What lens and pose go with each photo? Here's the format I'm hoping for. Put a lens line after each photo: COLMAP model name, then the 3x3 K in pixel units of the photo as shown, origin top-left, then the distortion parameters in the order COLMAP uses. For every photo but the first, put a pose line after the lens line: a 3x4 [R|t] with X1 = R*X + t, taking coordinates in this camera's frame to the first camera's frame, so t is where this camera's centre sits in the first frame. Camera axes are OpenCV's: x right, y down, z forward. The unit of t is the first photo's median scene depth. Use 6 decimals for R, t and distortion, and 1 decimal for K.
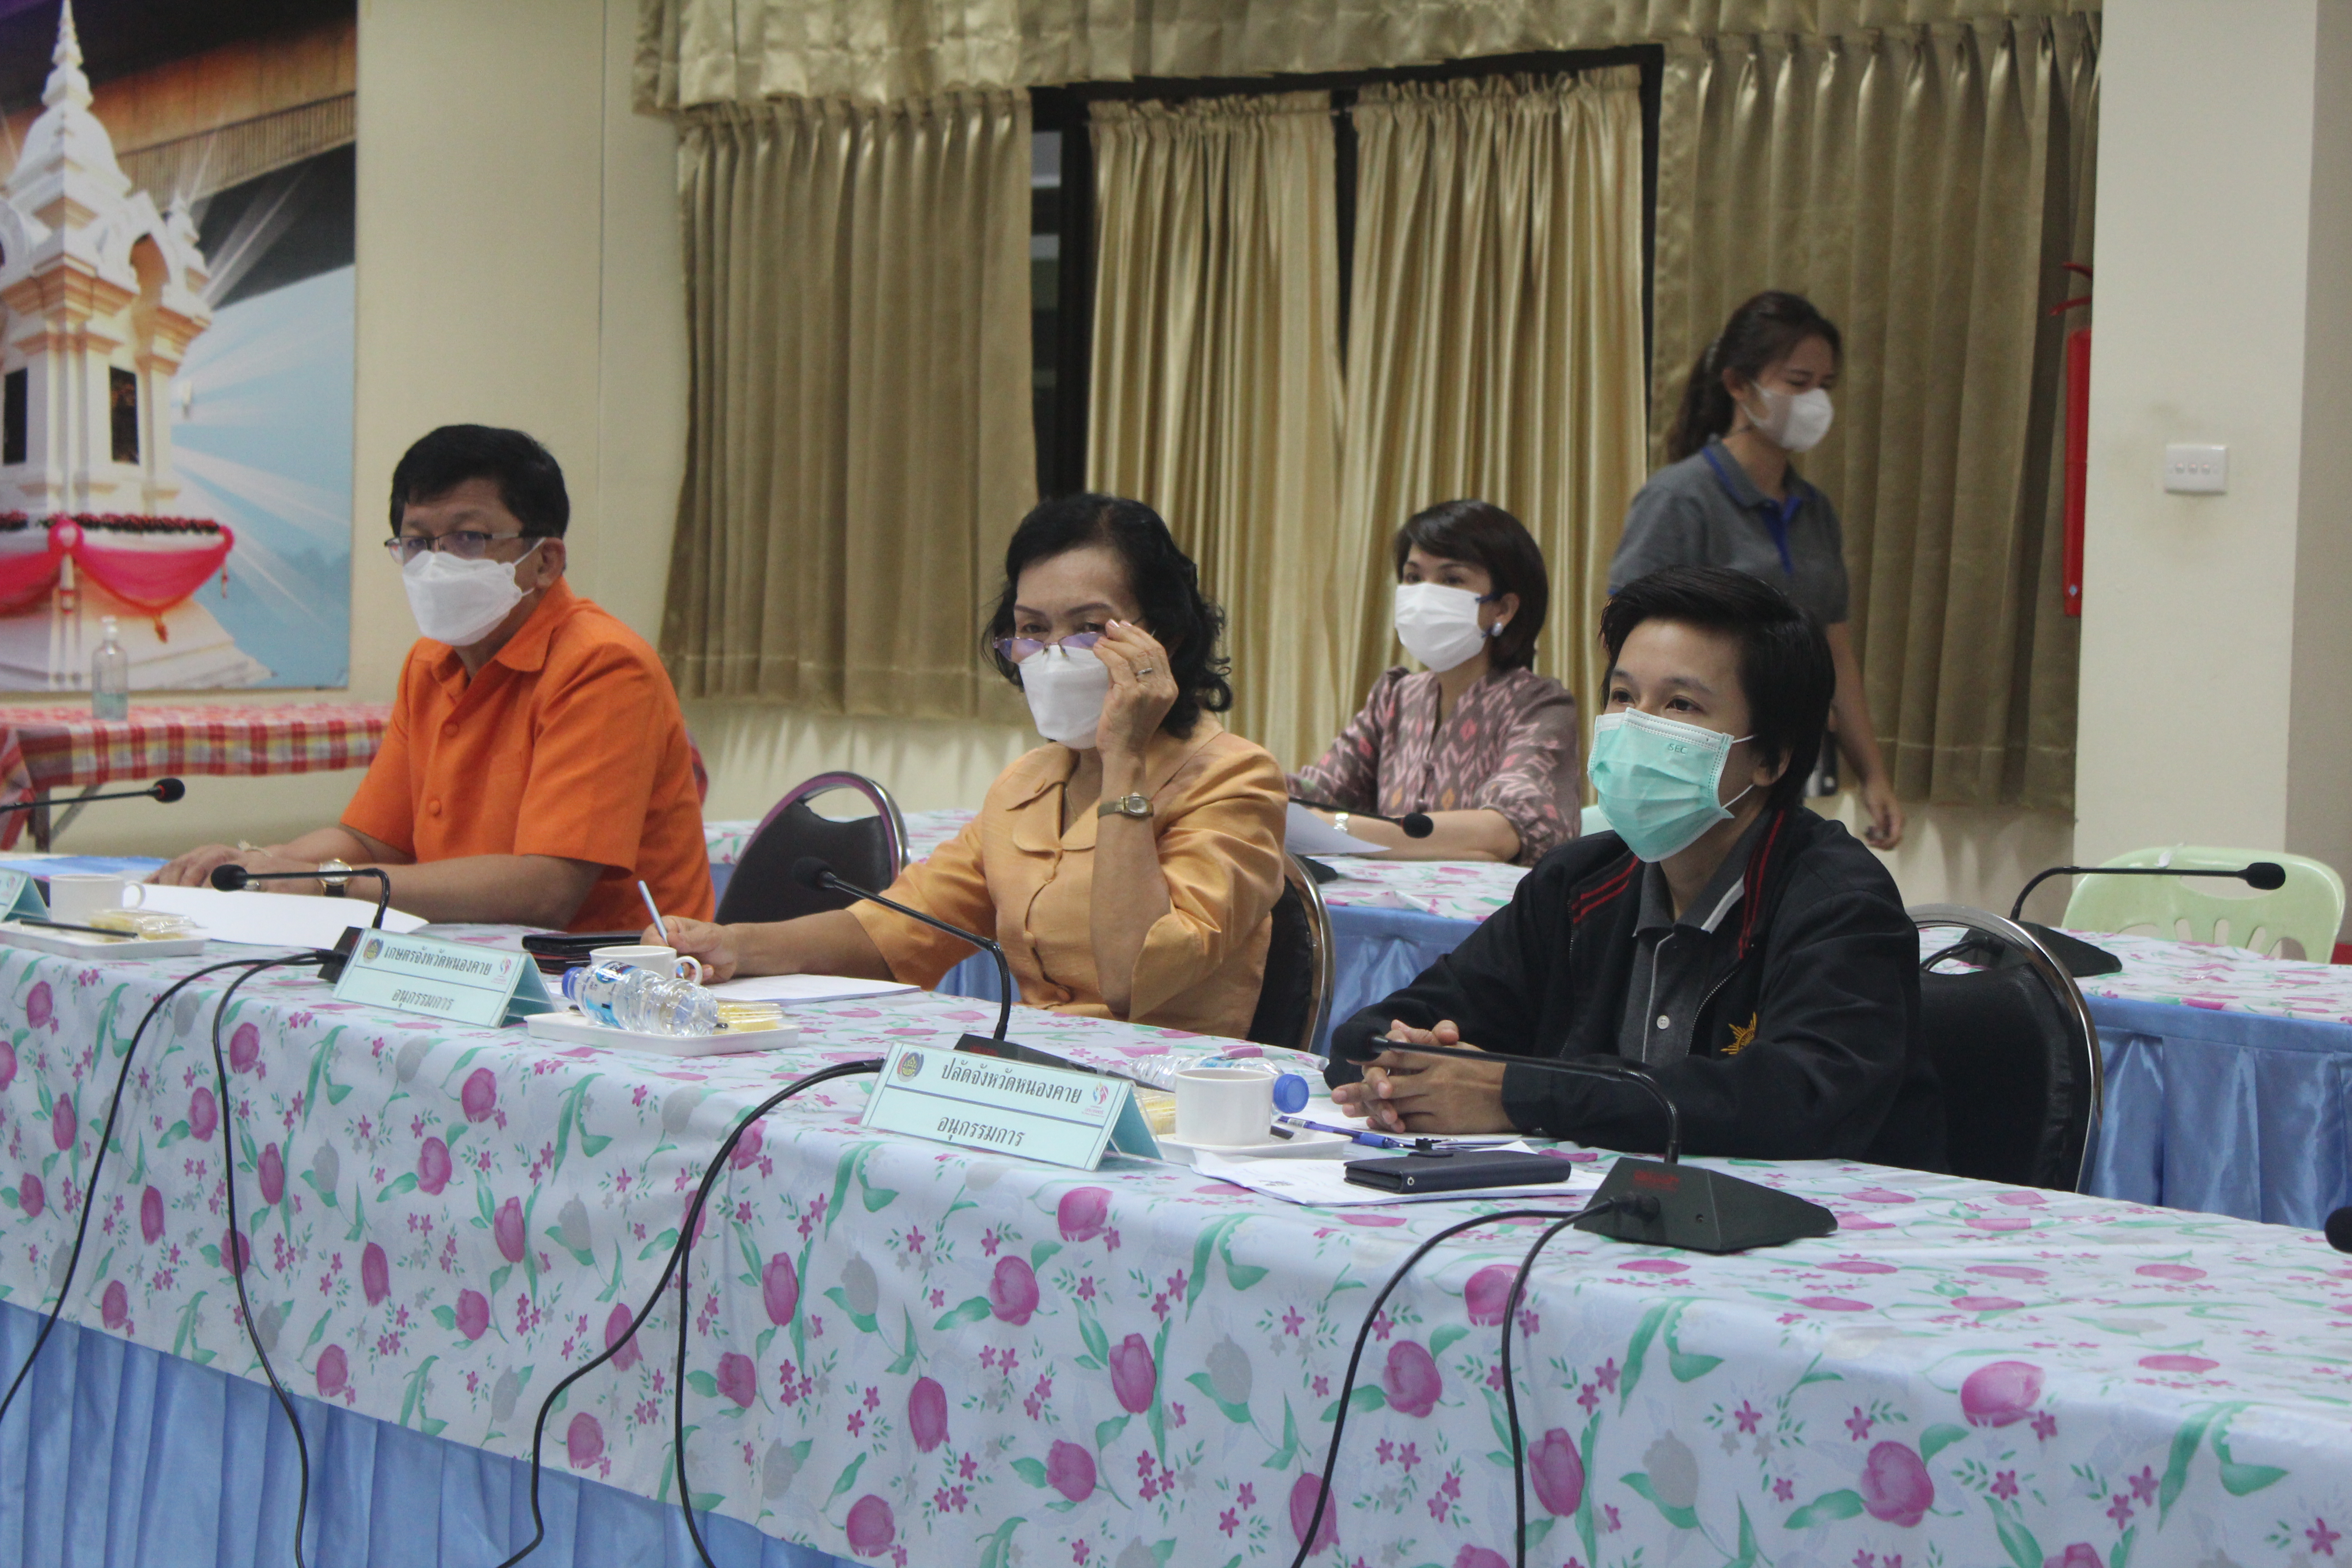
lens RADIAL K [[4974.9, 0, 1163.5], [0, 4974.9, 771.2], [0, 0, 1]] dist [0.044542, -0.029496]
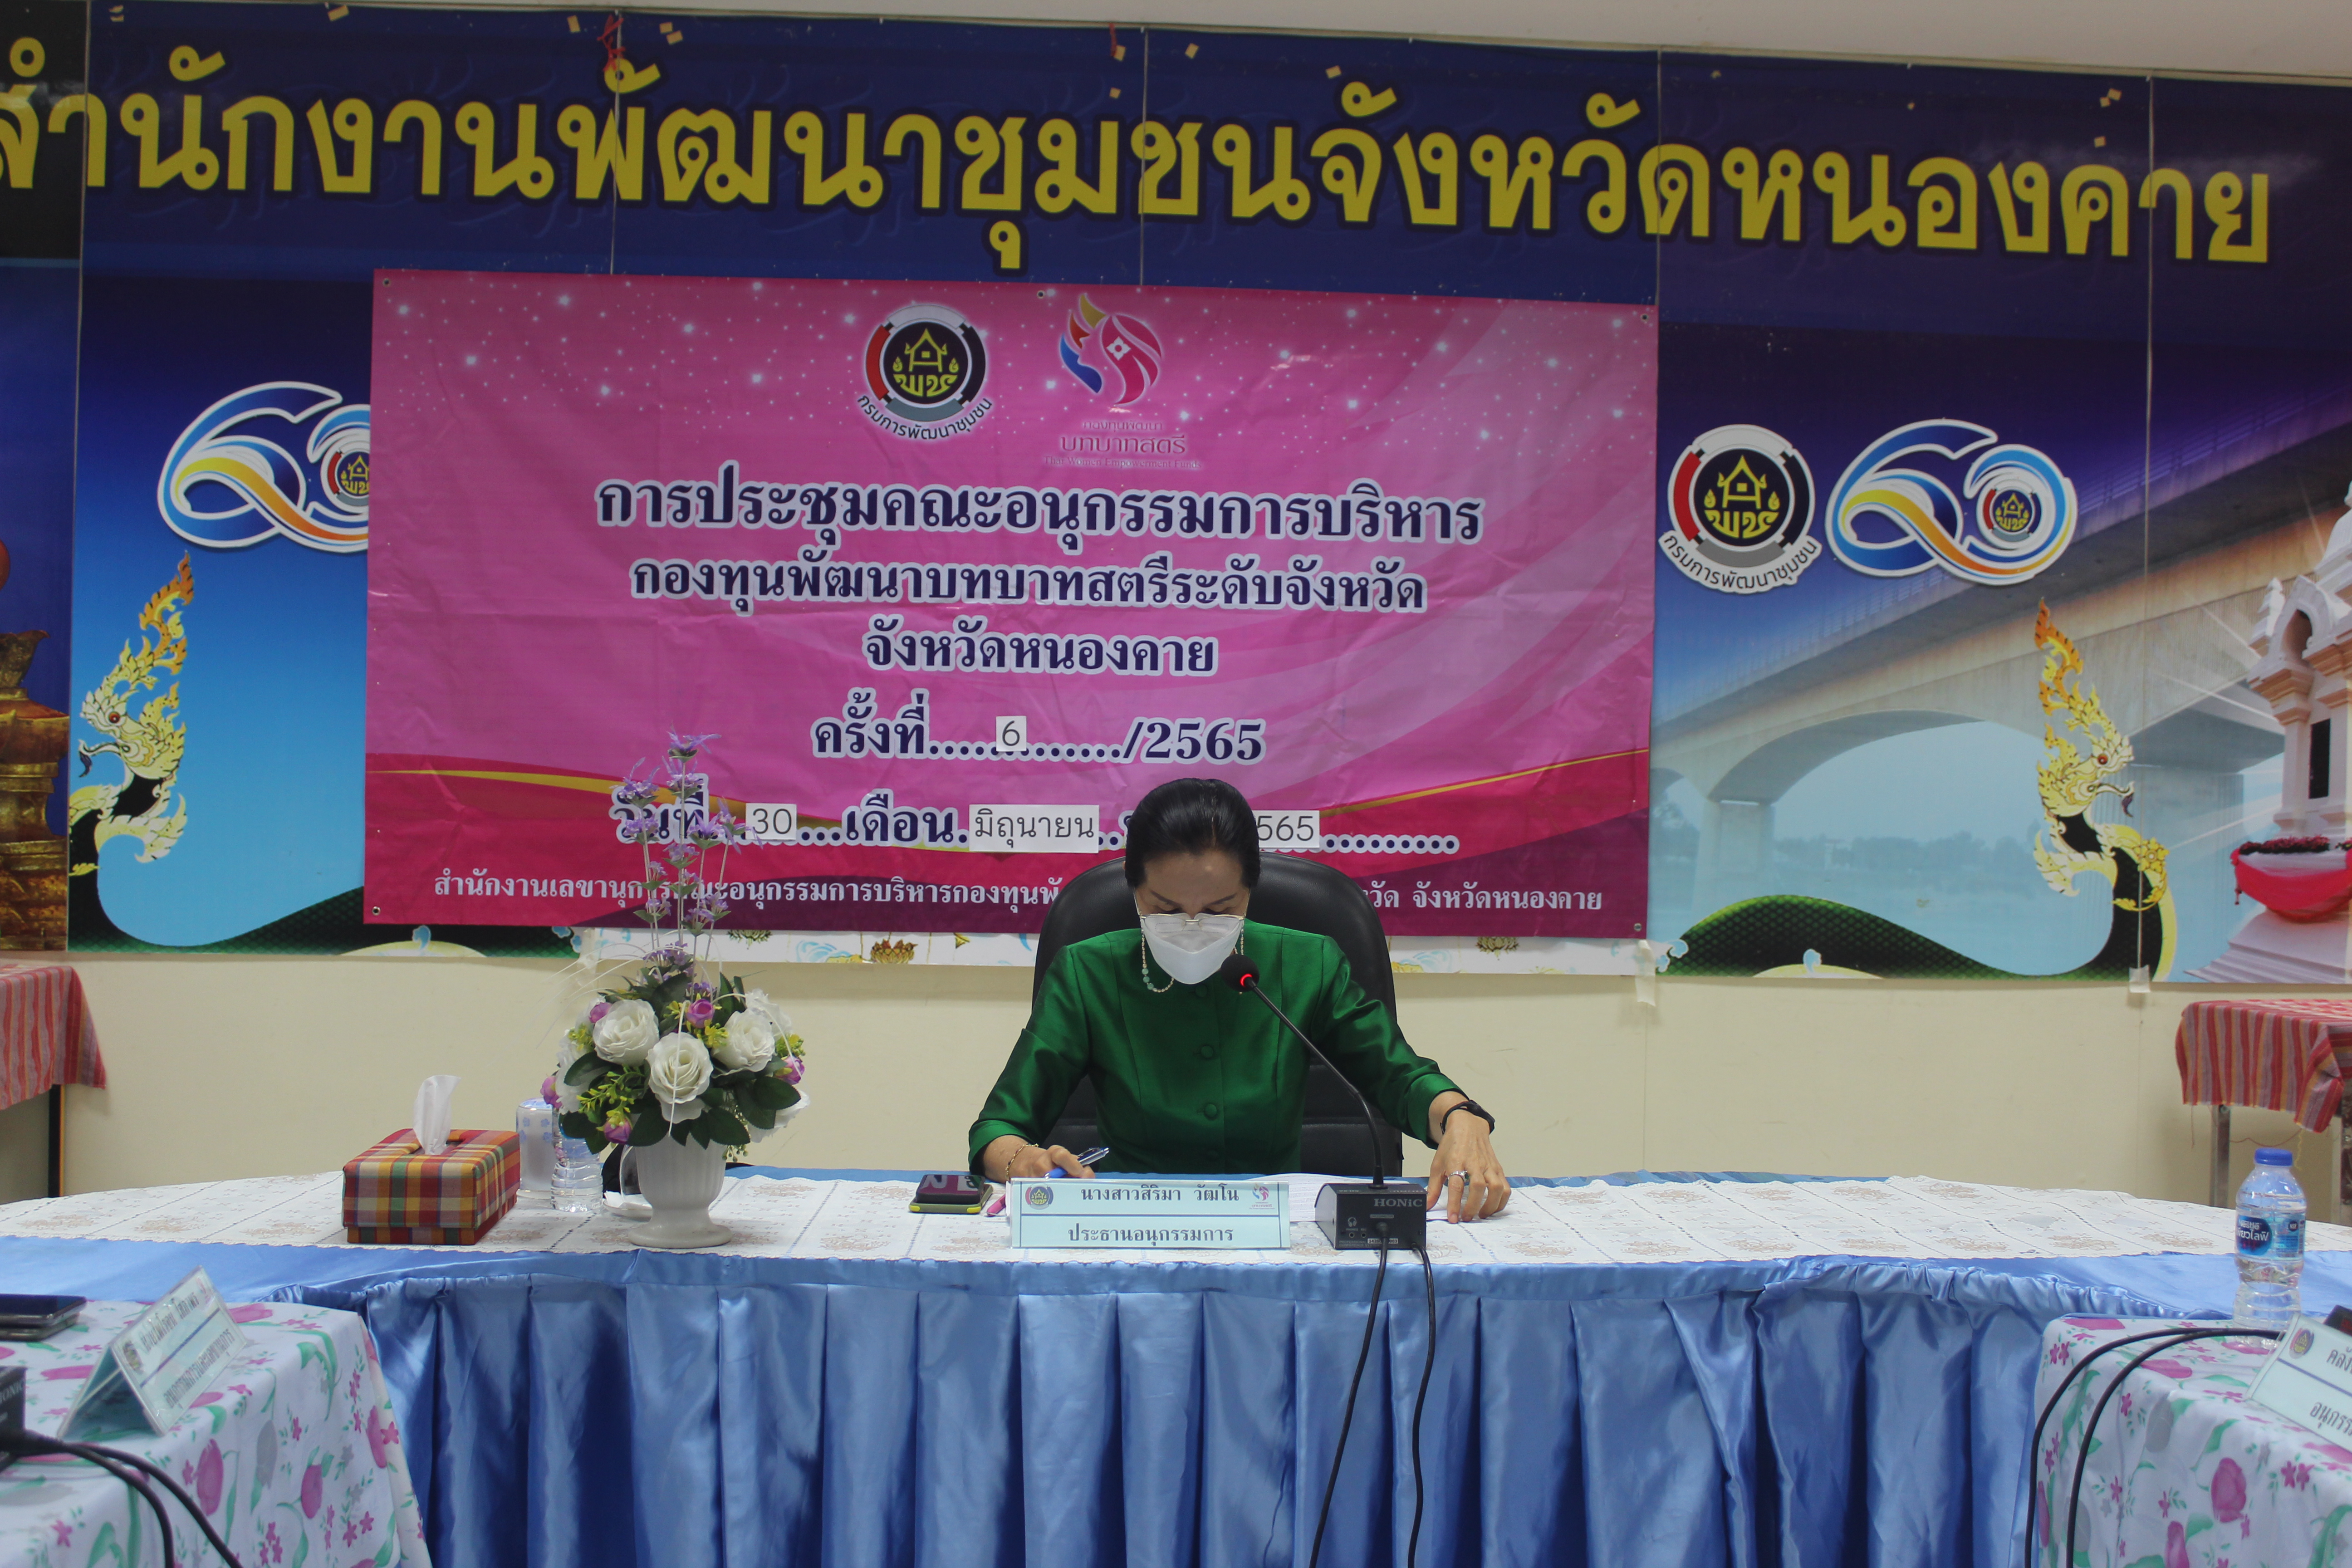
lens RADIAL K [[2498.9, 0, 1175.0], [0, 2498.9, 776.8], [0, 0, 1]] dist [-0.124225, 0.163236]
pose [[0.803059, -0.004802, -0.595880, -0.101434], [-0.038924, 0.997409, -0.060496, -0.020285], [0.594627, 0.071776, 0.800792, 0.366109]]
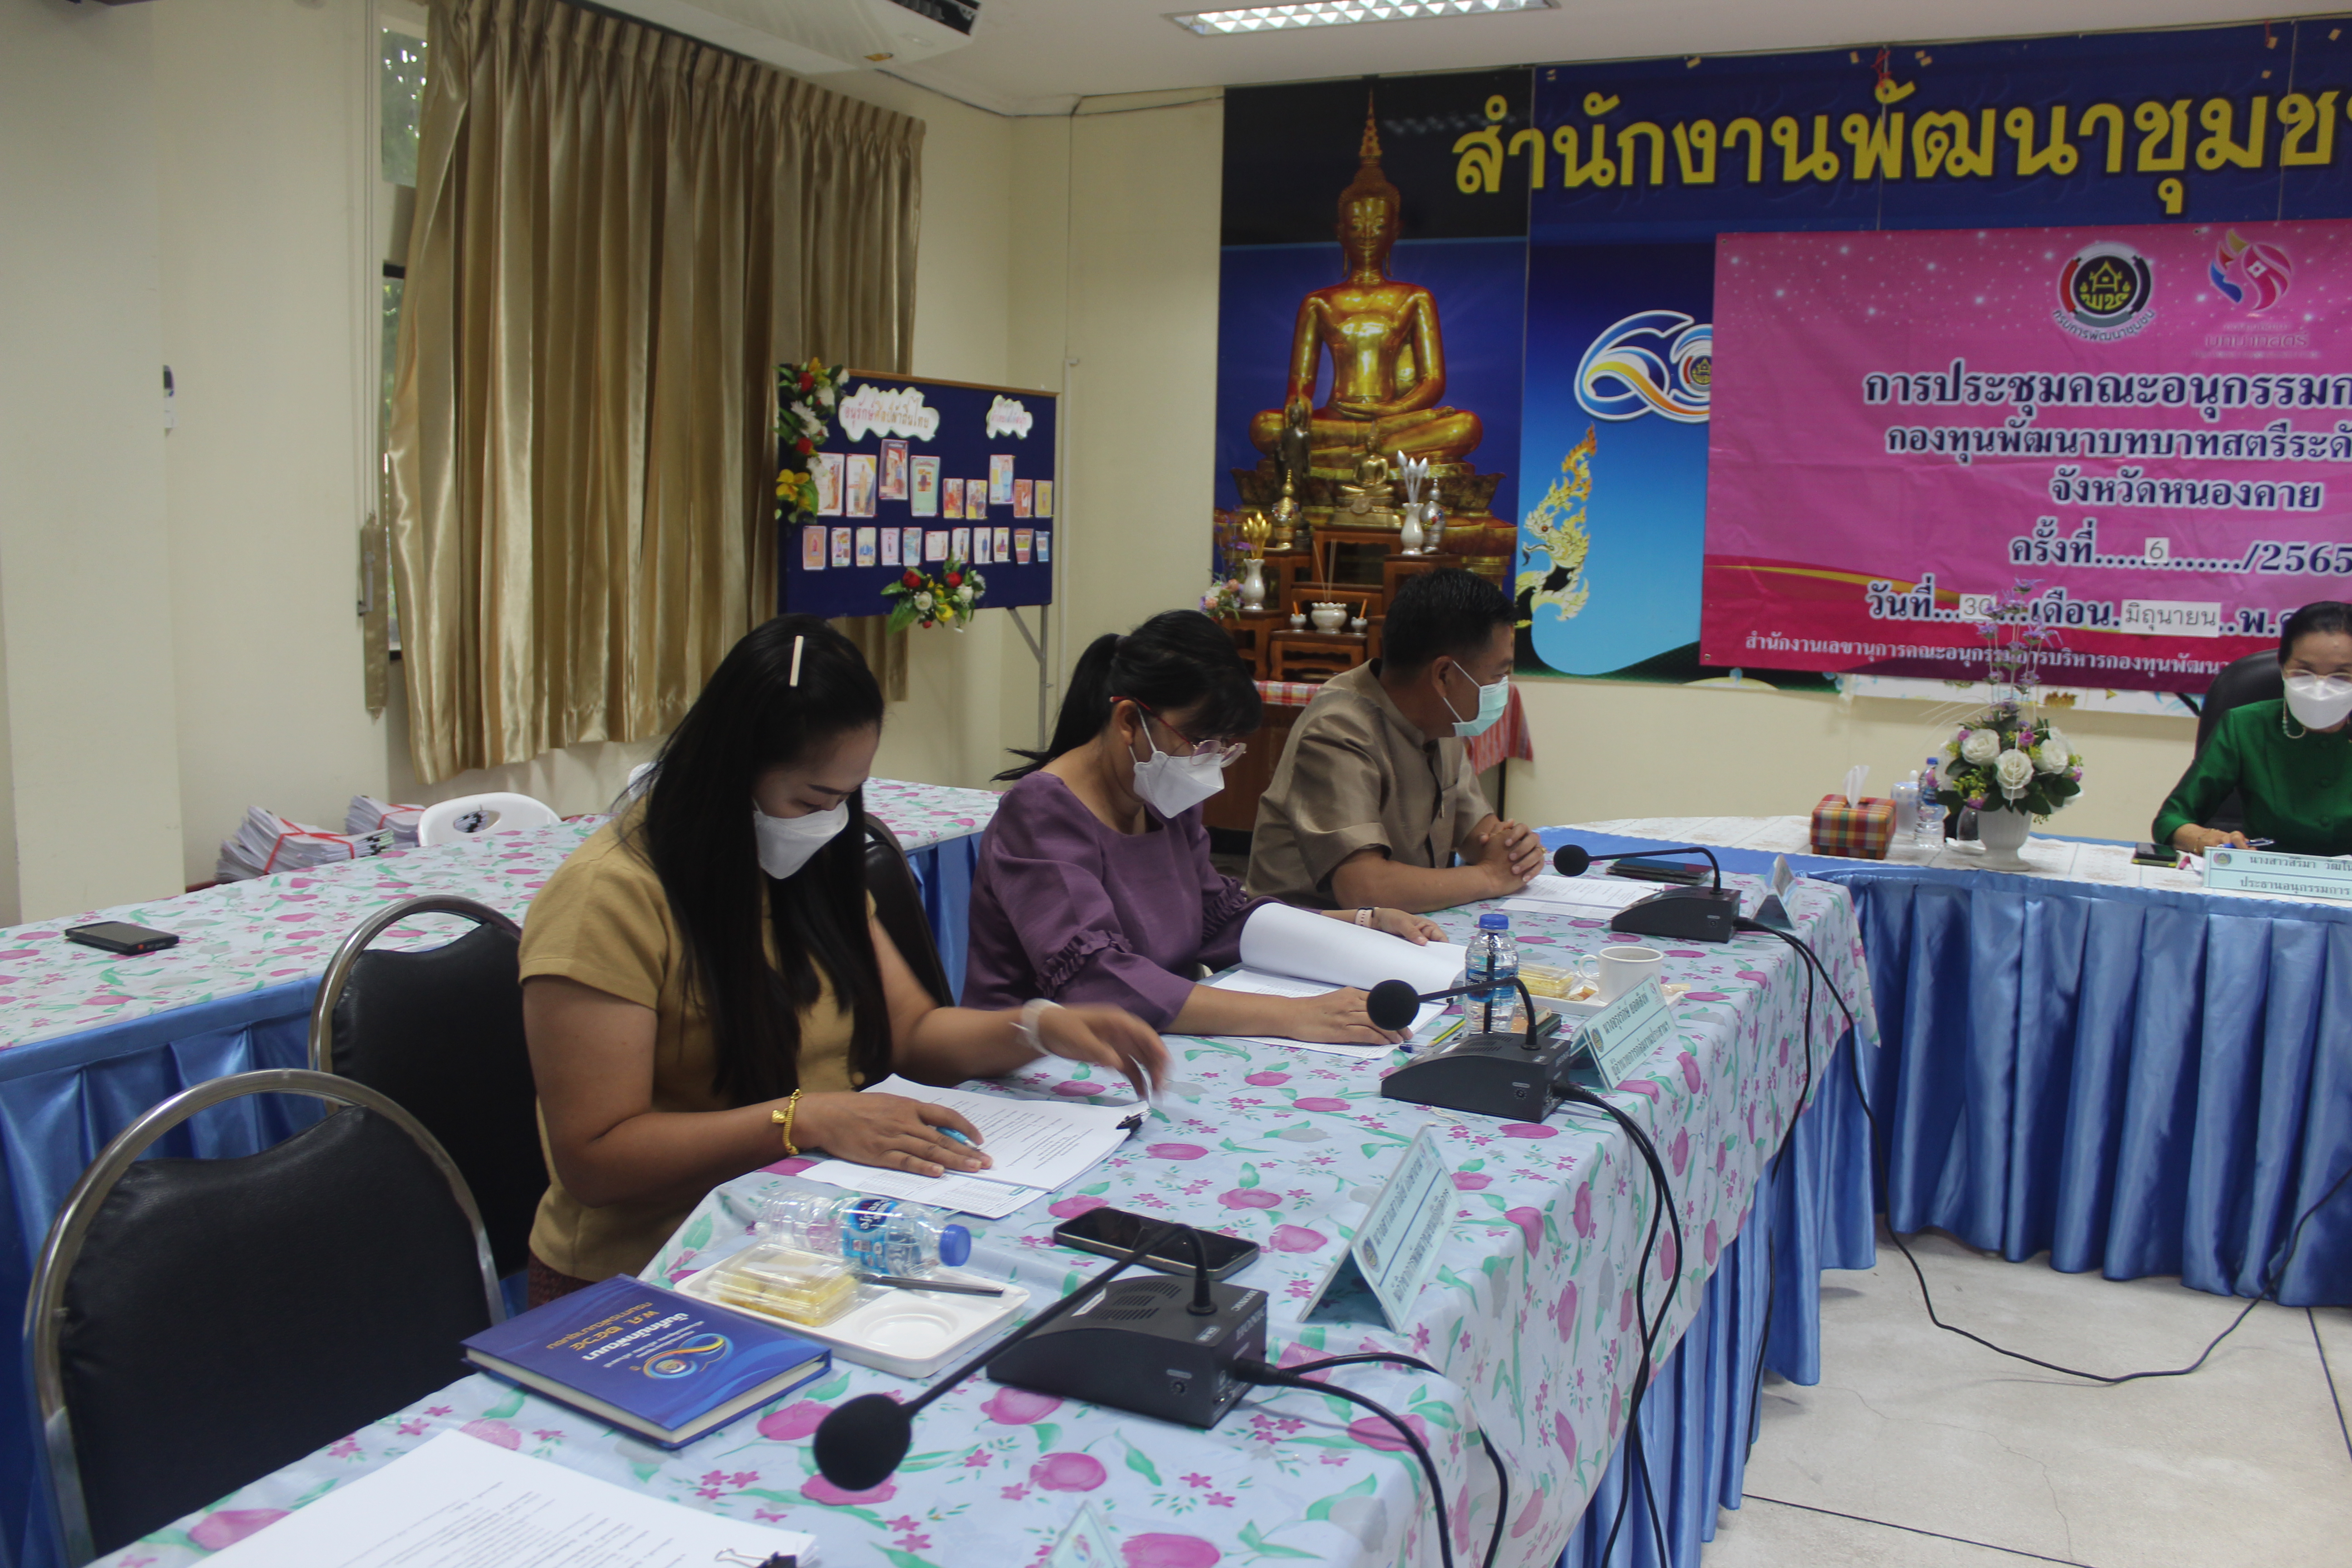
lens RADIAL K [[1943.4, 0, 1178.8], [0, 1943.4, 777.9], [0, 0, 1]] dist [-0.166332, 0.148667]
pose [[0.414027, 0.112360, -0.903303, -0.043853], [-0.070995, 0.993316, 0.091016, -0.023004], [0.907492, 0.026447, 0.419236, 0.255427]]
